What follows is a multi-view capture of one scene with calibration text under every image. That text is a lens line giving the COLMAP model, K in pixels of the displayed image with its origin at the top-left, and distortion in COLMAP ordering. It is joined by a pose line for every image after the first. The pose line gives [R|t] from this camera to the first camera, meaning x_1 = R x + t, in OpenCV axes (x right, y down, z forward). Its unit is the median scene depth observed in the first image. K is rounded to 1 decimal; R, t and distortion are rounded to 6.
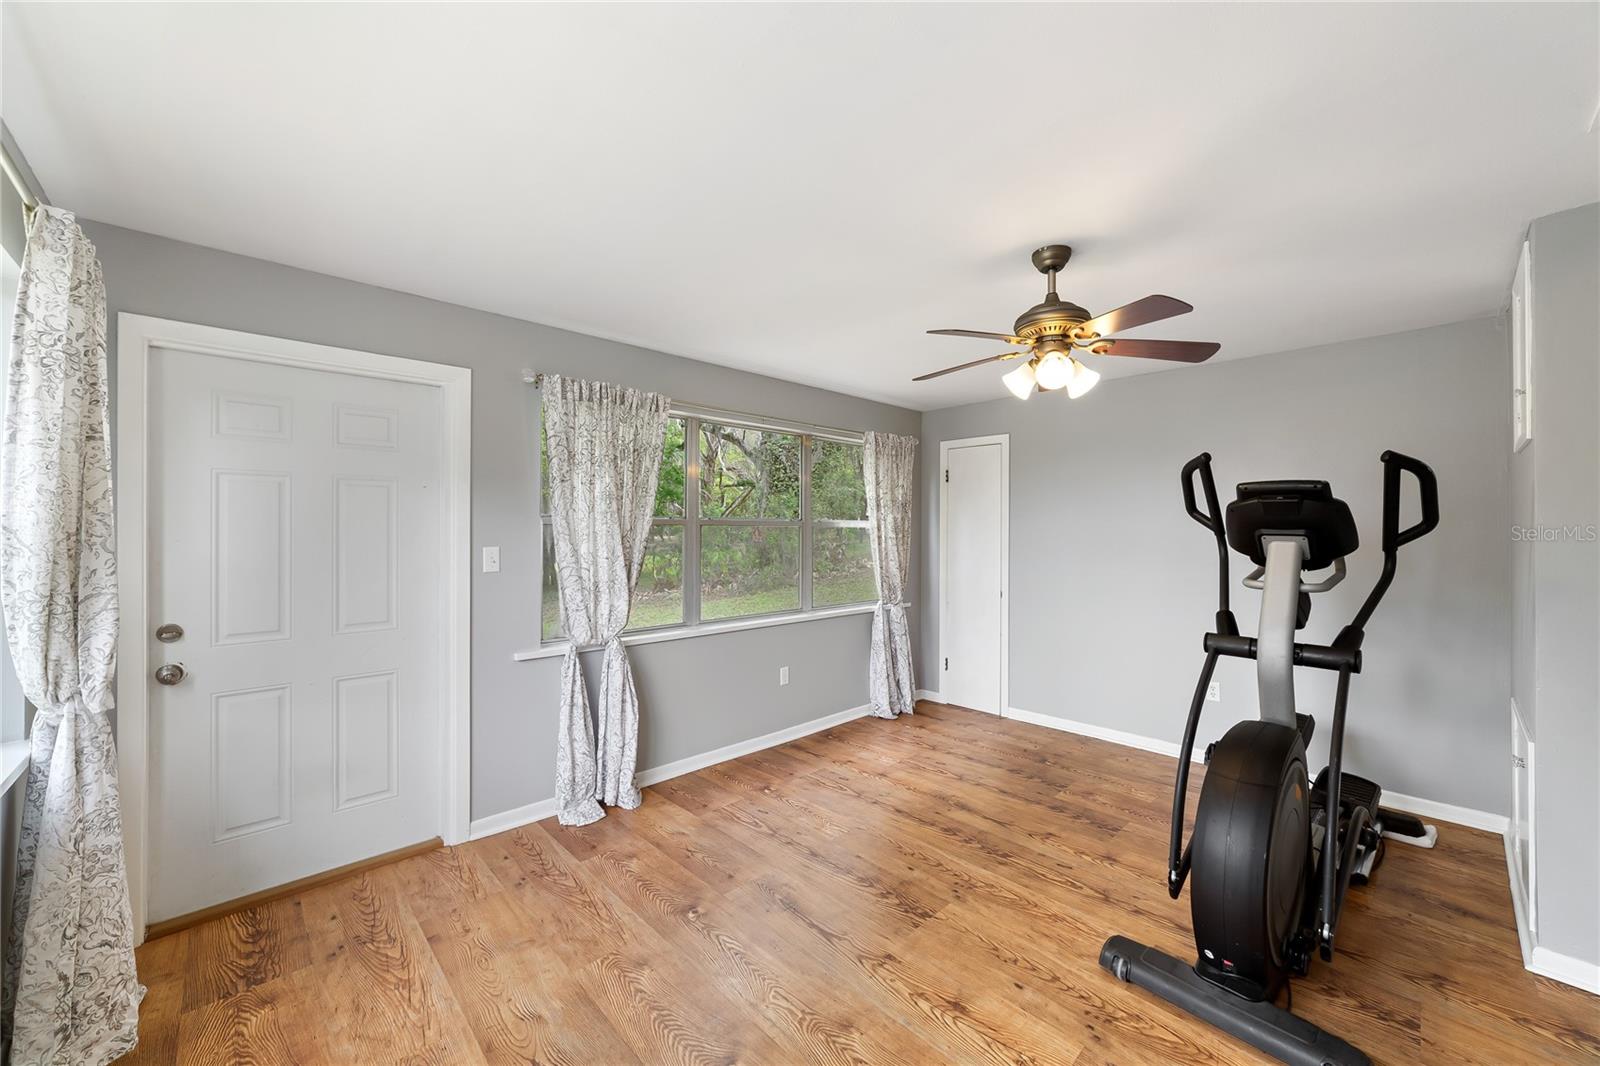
lens RADIAL K [[614.8, 0, 800.4], [0, 614.8, 540.0], [0, 0, 1]] dist [-0.028890, 0.008312]
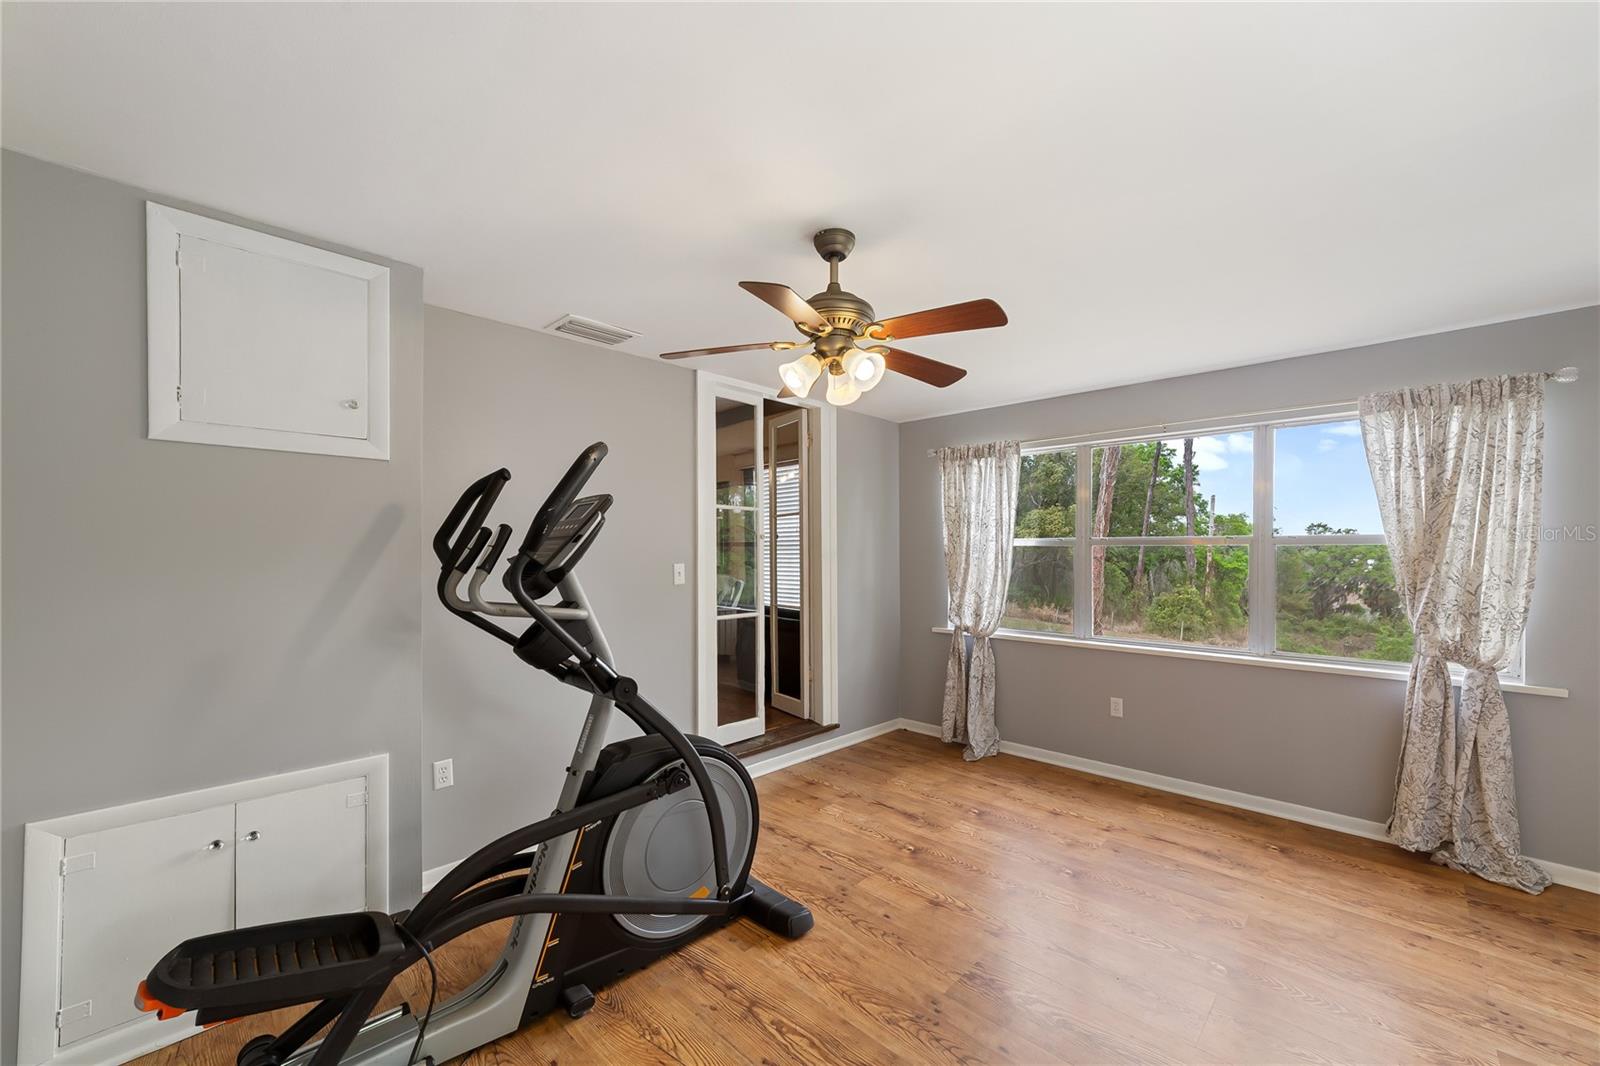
lens RADIAL K [[614.8, 0, 800.4], [0, 614.8, 540.0], [0, 0, 1]] dist [-0.028890, 0.008312]
pose [[-0.999552, -0.002530, -0.029812, 0.515413], [-0.002608, 0.999993, 0.002574, -0.034523], [0.029805, 0.002651, -0.999552, 2.001172]]
